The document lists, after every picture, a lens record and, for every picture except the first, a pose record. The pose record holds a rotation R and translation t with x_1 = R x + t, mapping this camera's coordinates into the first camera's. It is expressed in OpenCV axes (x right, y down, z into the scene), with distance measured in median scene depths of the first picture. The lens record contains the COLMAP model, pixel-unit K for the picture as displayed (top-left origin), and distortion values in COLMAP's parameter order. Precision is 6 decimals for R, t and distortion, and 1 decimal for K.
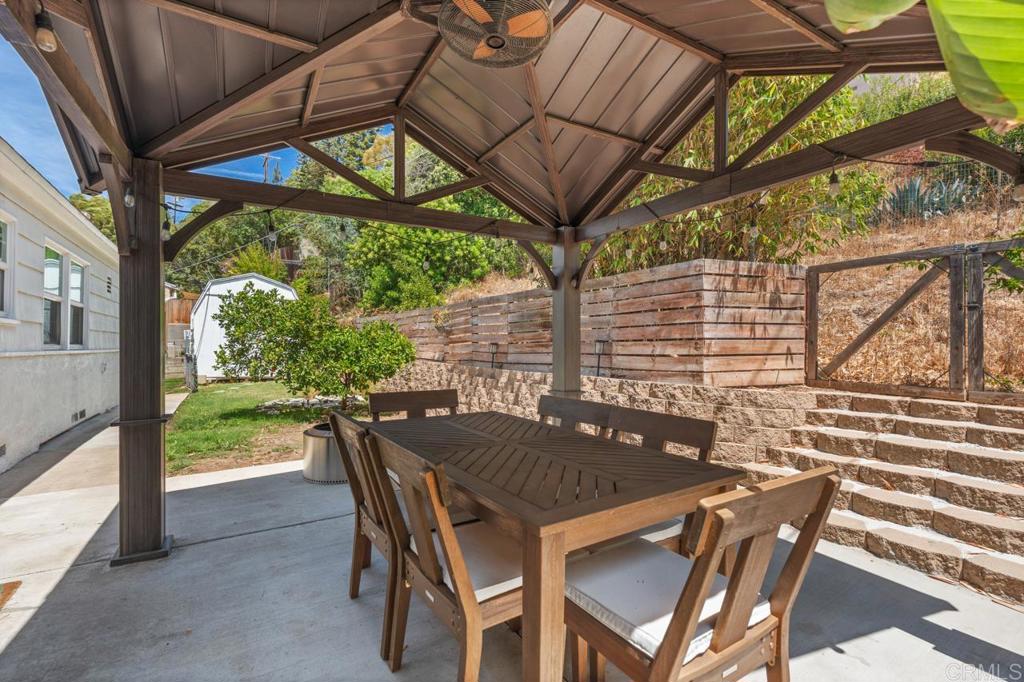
lens RADIAL K [[454.9, 0, 510.0], [0, 454.9, 342.7], [0, 0, 1]] dist [-0.006258, -0.000278]
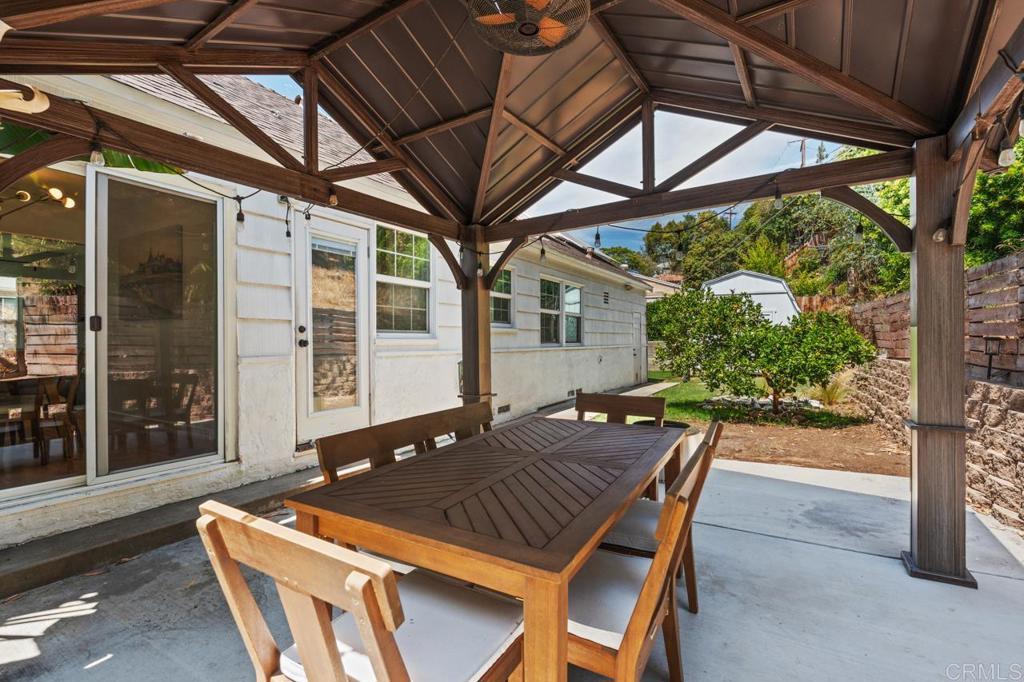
lens RADIAL K [[460.2, 0, 512.0], [0, 460.2, 341.0], [0, 0, 1]] dist [-0.013295, -0.000230]
pose [[0.450303, -0.006839, -0.892850, 0.223120], [0.015418, 0.999881, 0.000117, -0.004294], [0.892743, -0.013819, 0.450355, 0.146742]]
